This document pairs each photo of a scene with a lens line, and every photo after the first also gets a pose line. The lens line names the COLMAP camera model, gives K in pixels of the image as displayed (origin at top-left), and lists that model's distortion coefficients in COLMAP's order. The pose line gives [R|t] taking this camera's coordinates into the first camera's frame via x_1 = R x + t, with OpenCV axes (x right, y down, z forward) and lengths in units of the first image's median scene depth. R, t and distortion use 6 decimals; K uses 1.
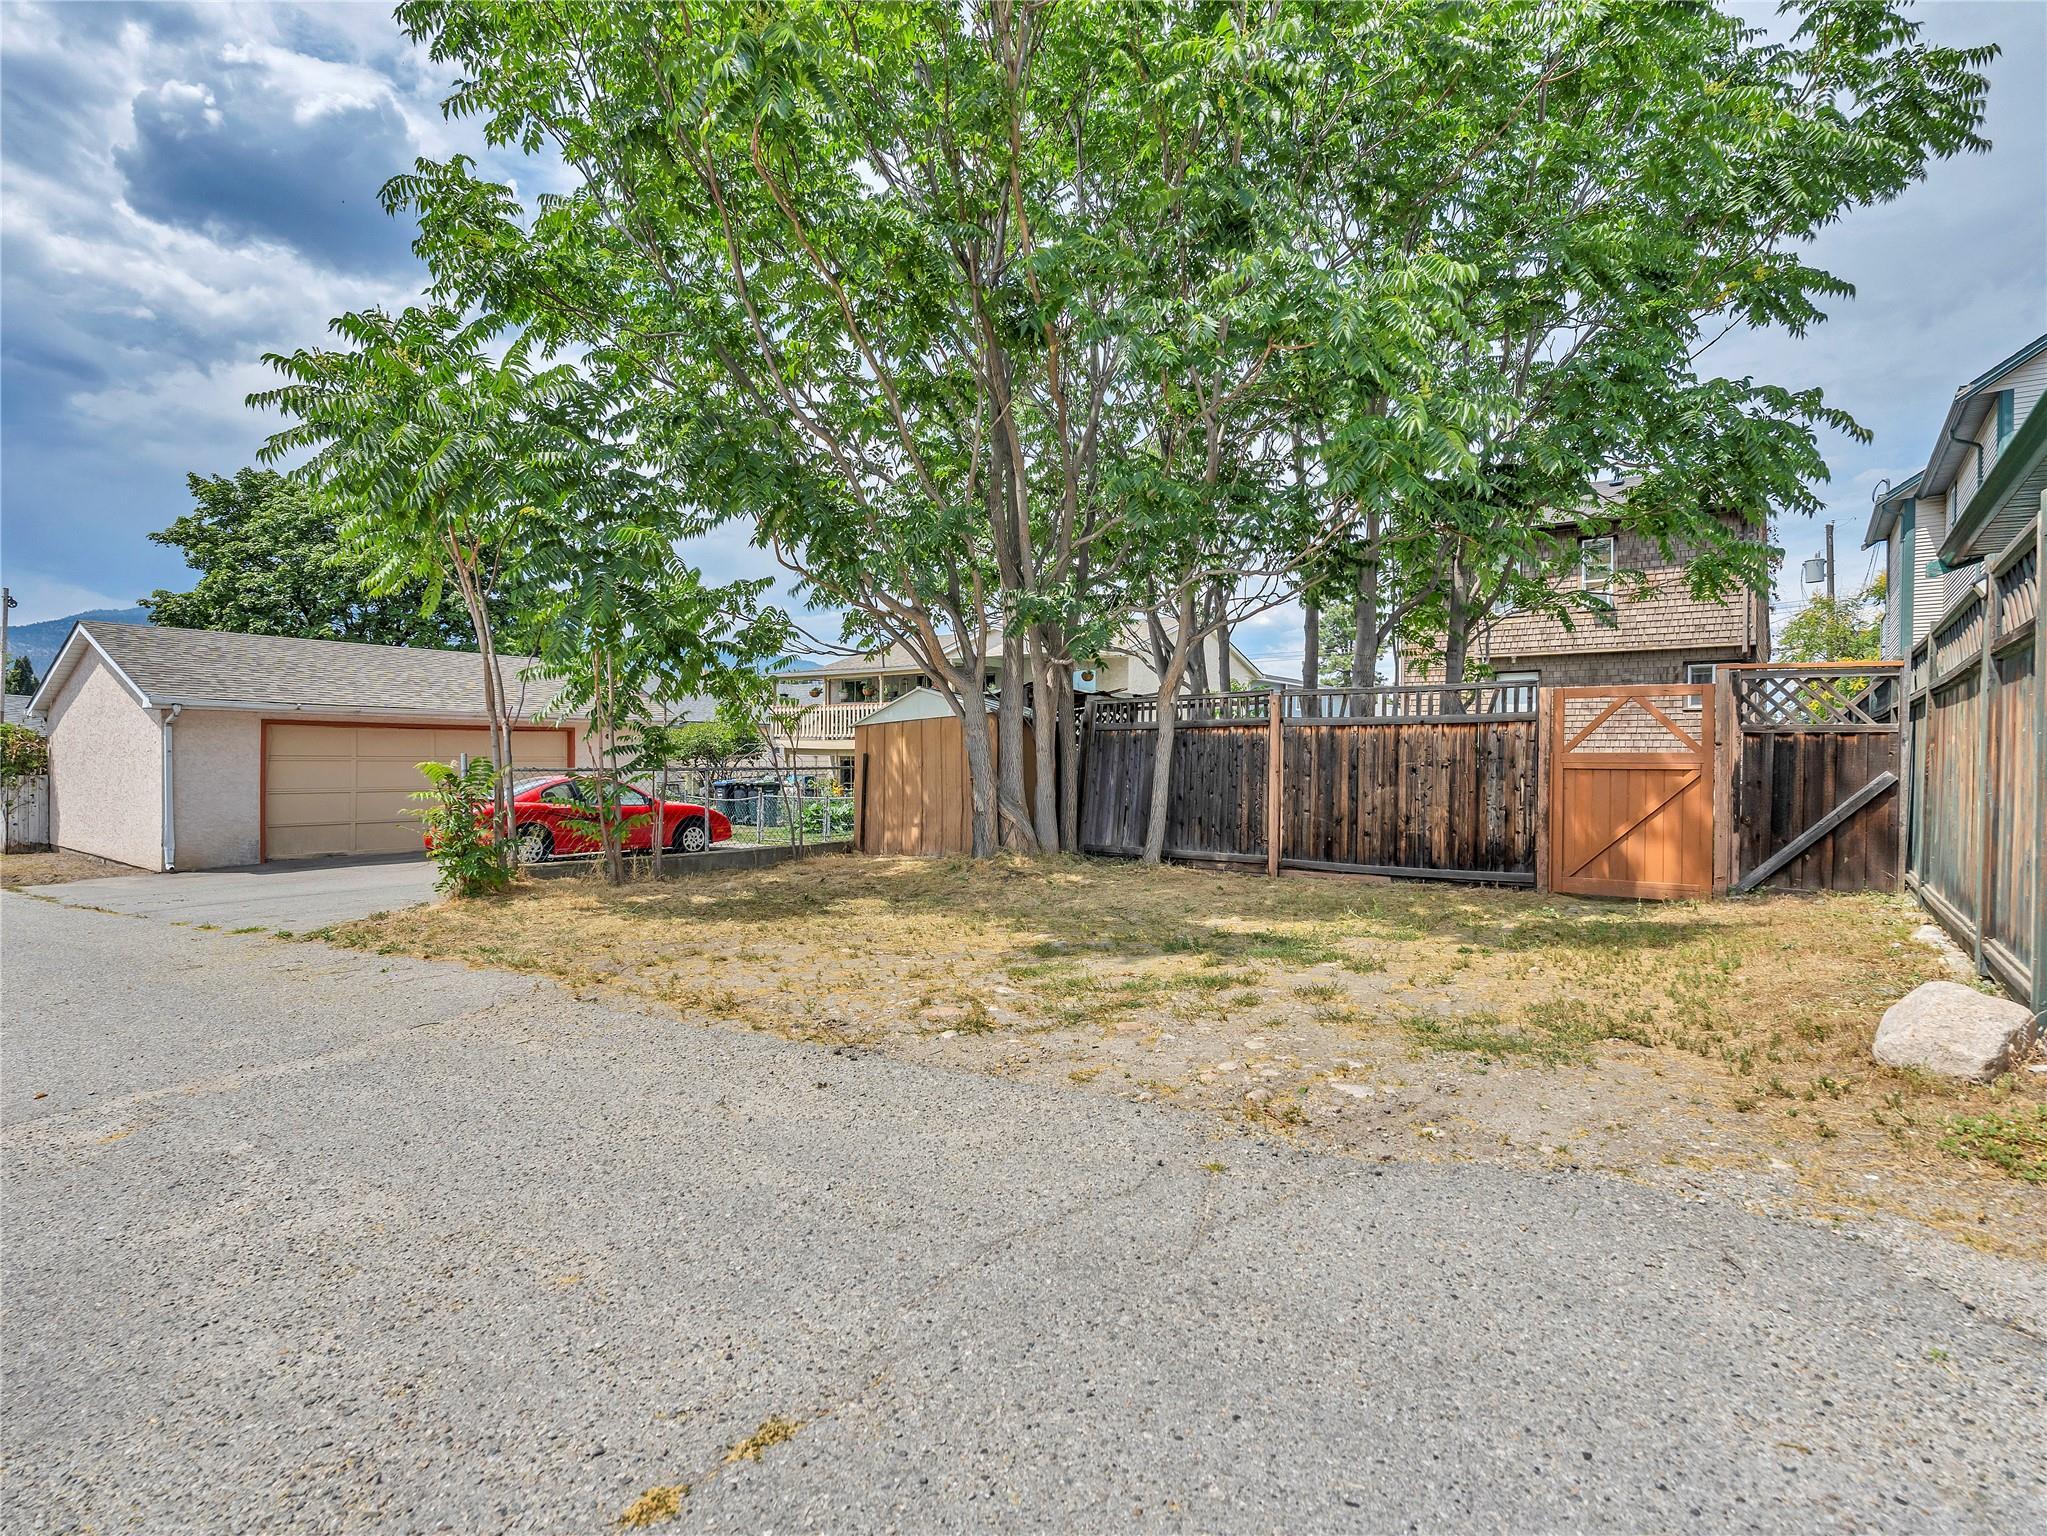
lens RADIAL K [[1045.6, 0, 1031.2], [0, 1045.6, 767.1], [0, 0, 1]] dist [-0.002236, -0.000355]
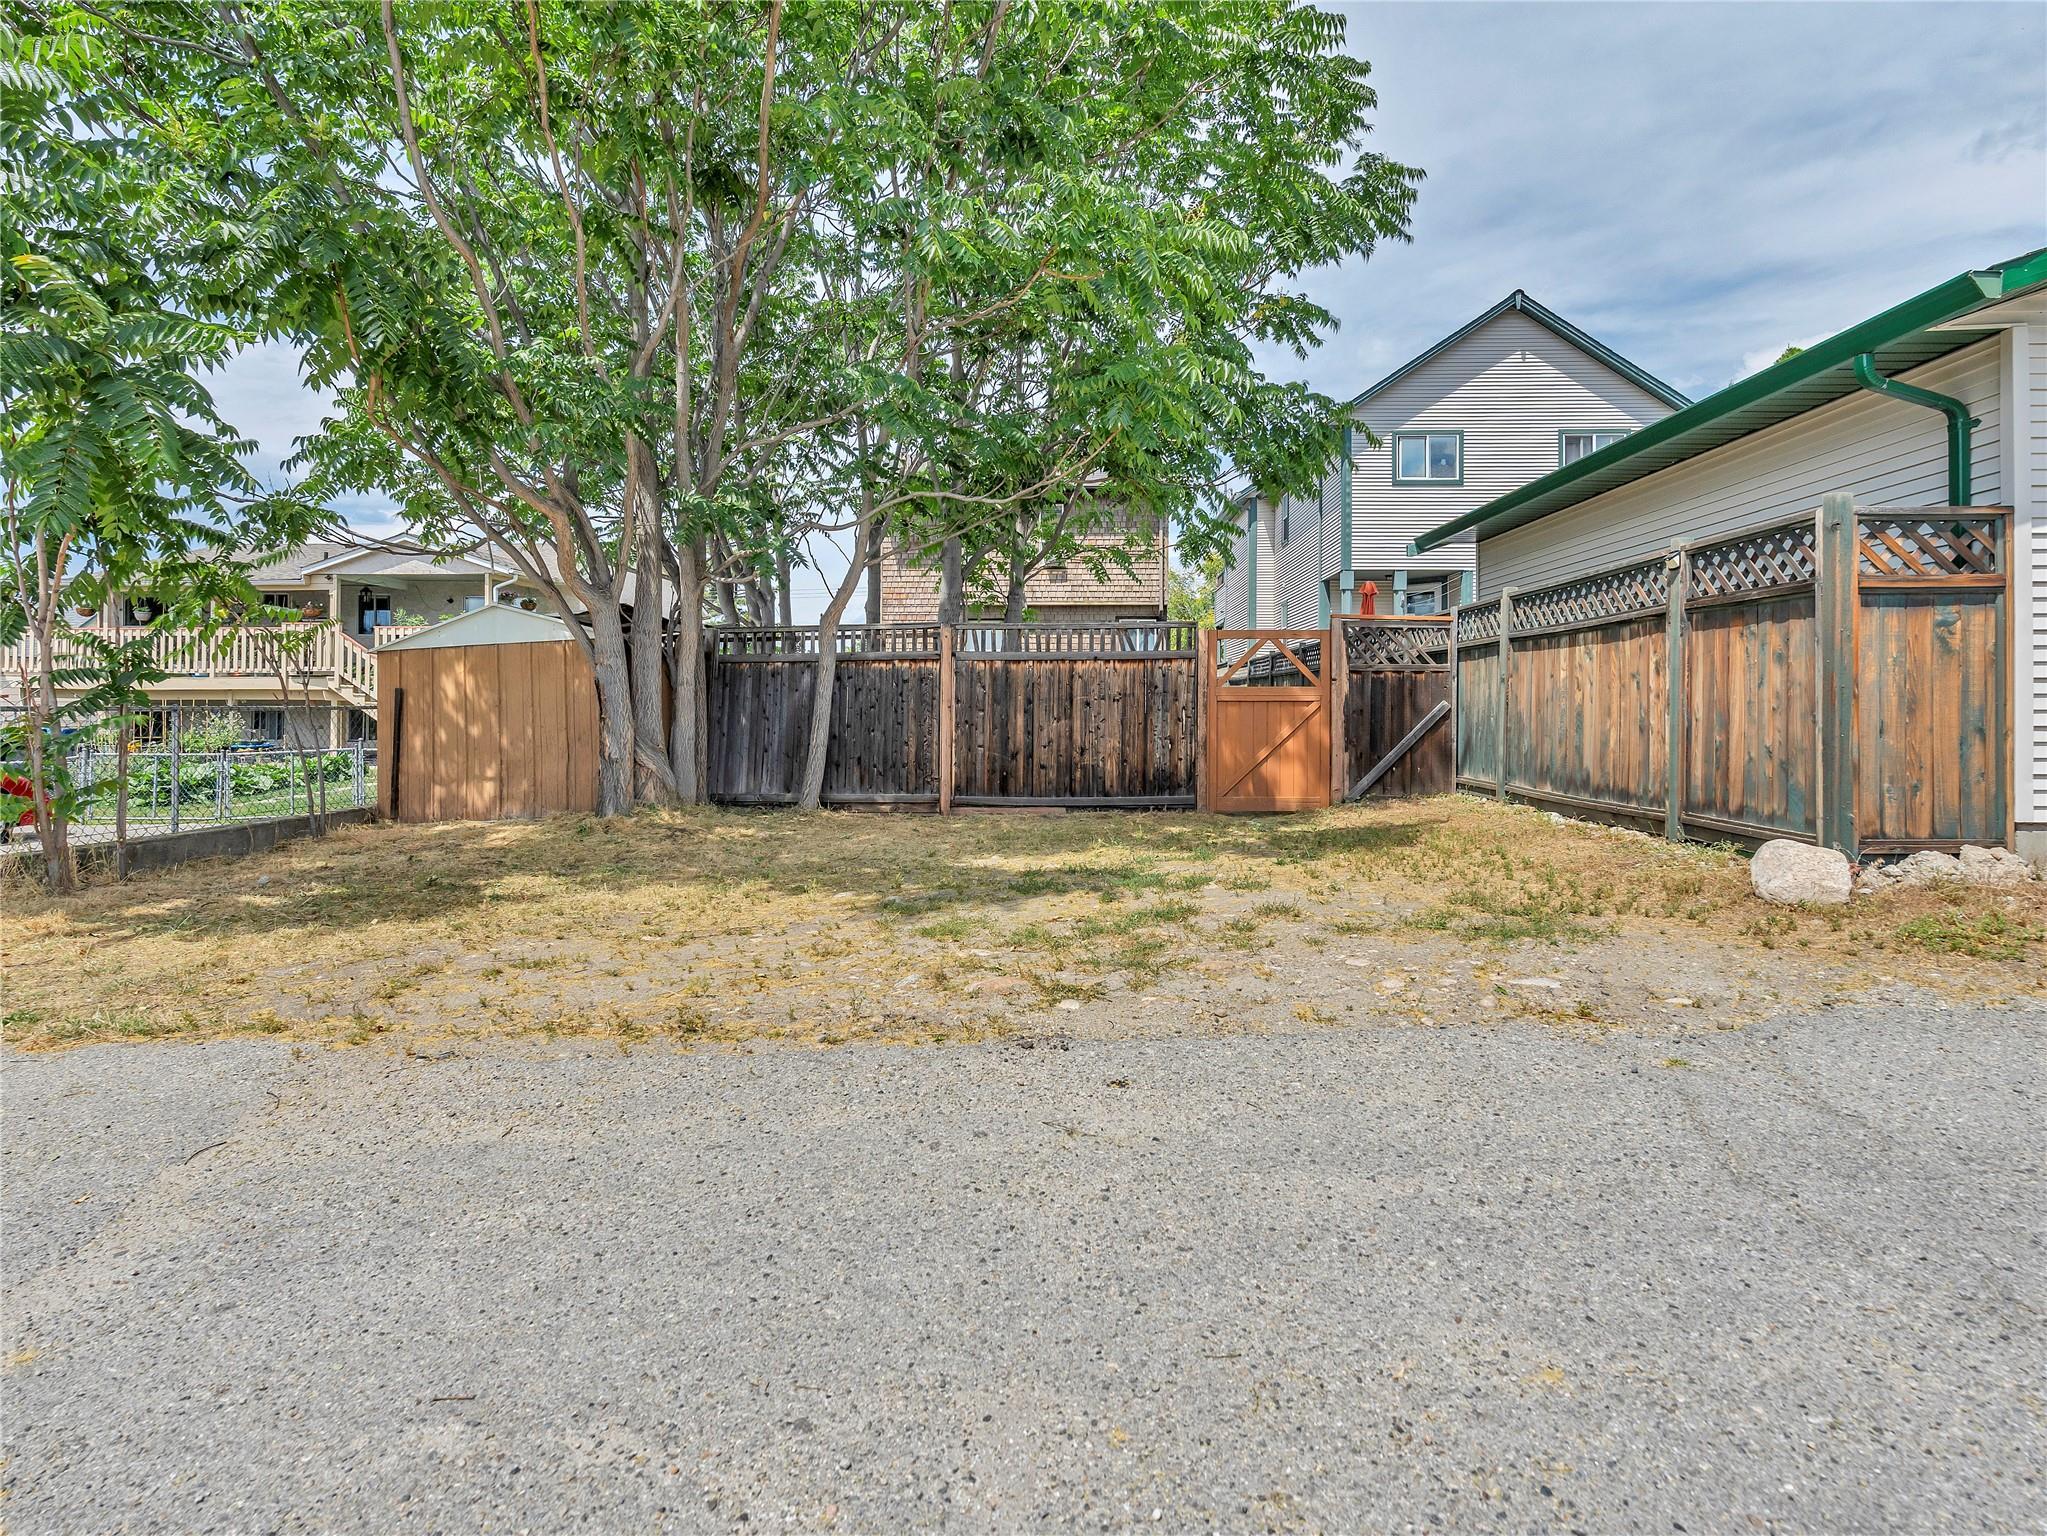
lens RADIAL K [[1065.8, 0, 1034.2], [0, 1065.8, 706.2], [0, 0, 1]] dist [-0.002346, 0.000230]
pose [[0.820921, -0.004105, 0.571026, -0.286259], [0.008828, 0.999946, -0.005503, 0.010652], [-0.570973, 0.009558, 0.820913, 0.153525]]
